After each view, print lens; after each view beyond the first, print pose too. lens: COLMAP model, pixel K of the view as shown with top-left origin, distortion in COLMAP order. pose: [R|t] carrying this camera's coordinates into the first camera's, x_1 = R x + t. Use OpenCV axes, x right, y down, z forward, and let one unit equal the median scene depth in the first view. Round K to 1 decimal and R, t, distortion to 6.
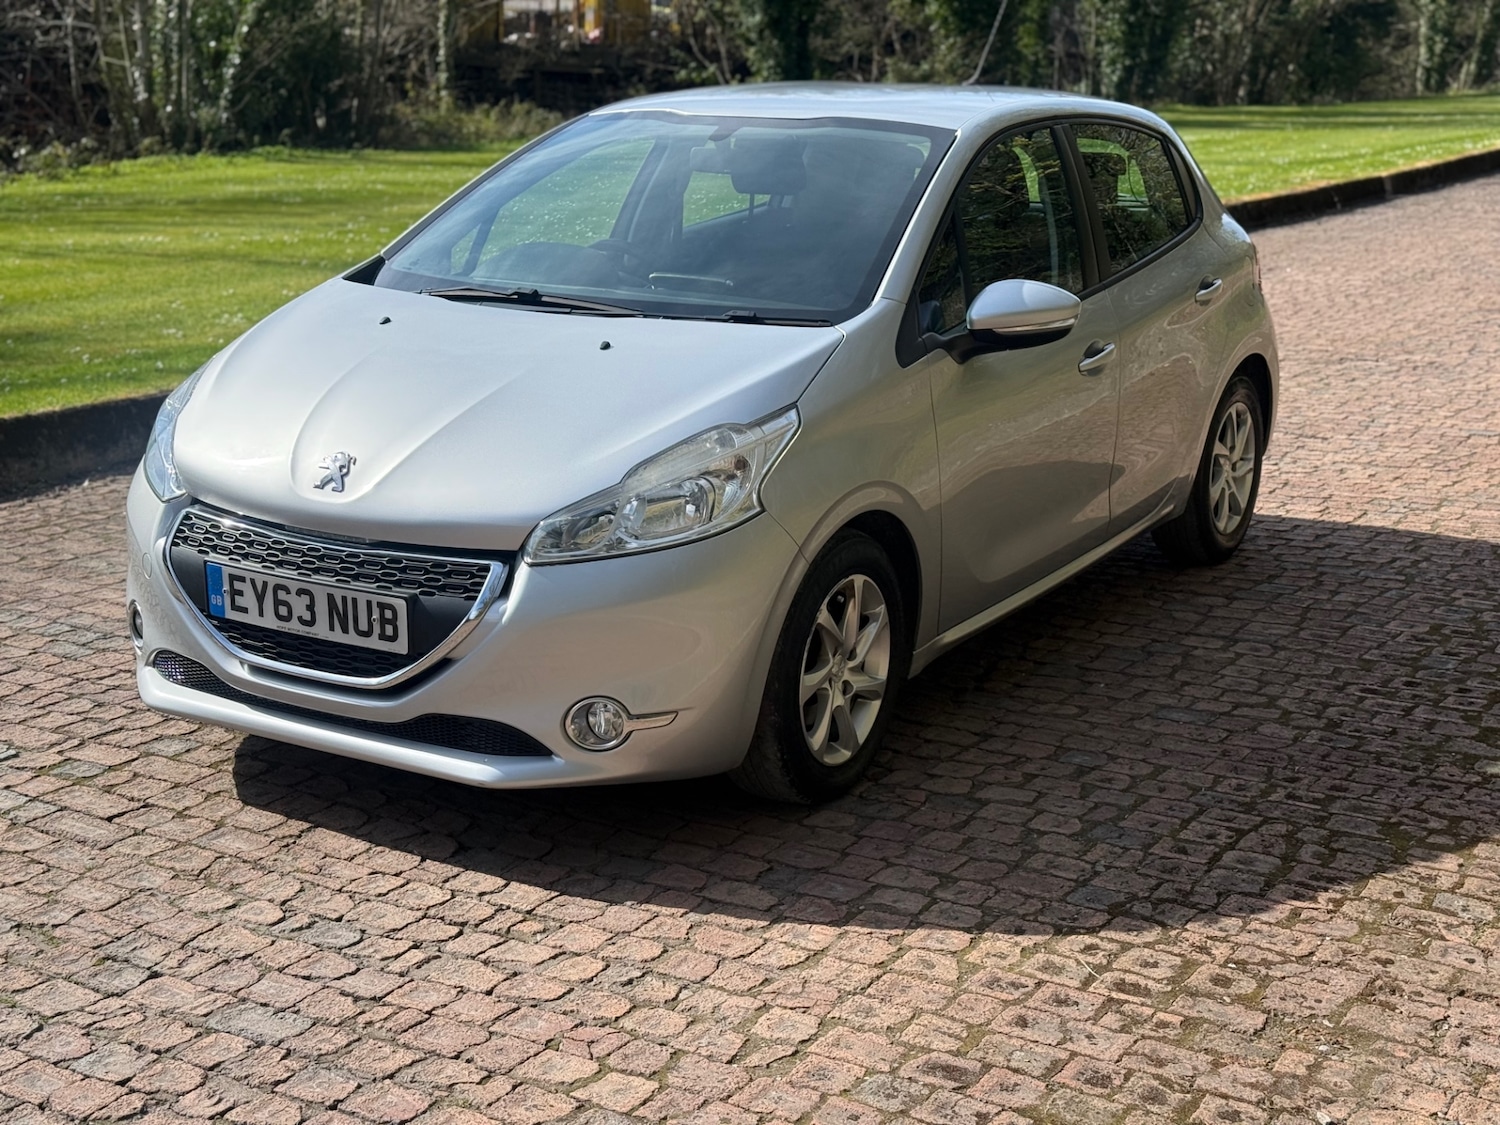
lens RADIAL K [[2065.4, 0, 758.8], [0, 2065.4, 589.0], [0, 0, 1]] dist [0.200819, -0.464438]
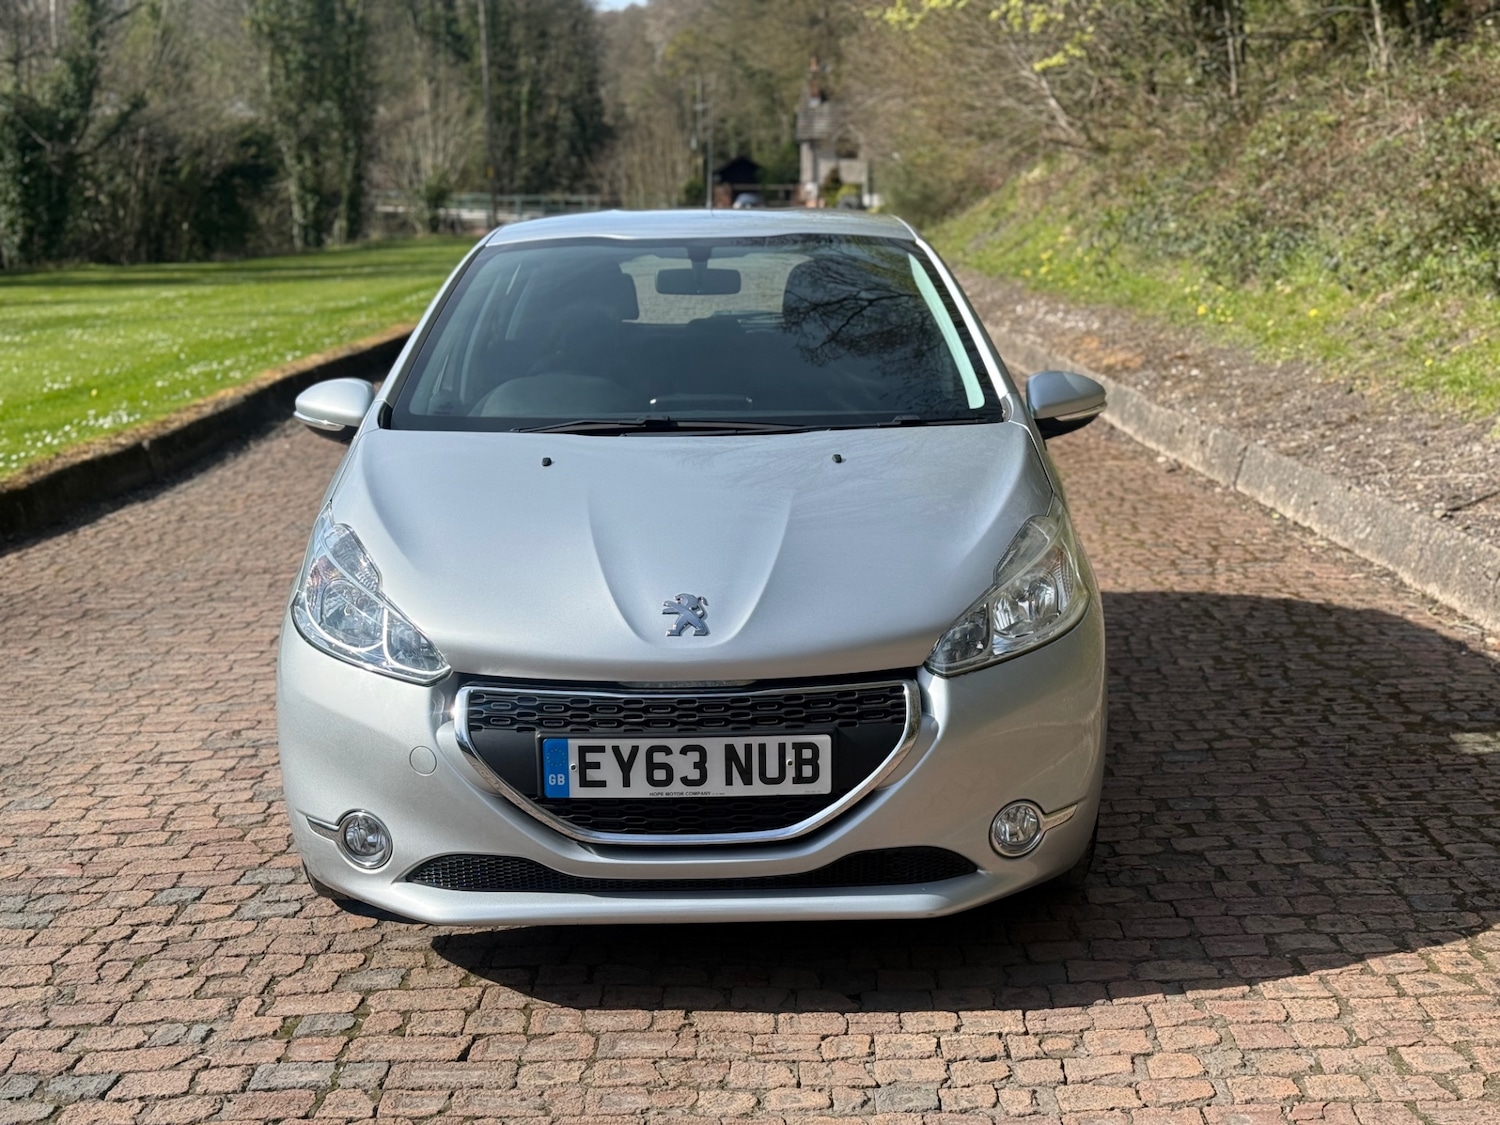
lens RADIAL K [[2065.4, 0, 758.8], [0, 2065.4, 589.0], [0, 0, 1]] dist [0.200819, -0.464438]
pose [[0.851121, -0.121941, 0.510611, -0.641333], [0.159063, 0.986829, -0.029468, -0.035860], [-0.500292, 0.106300, 0.859307, 0.199535]]
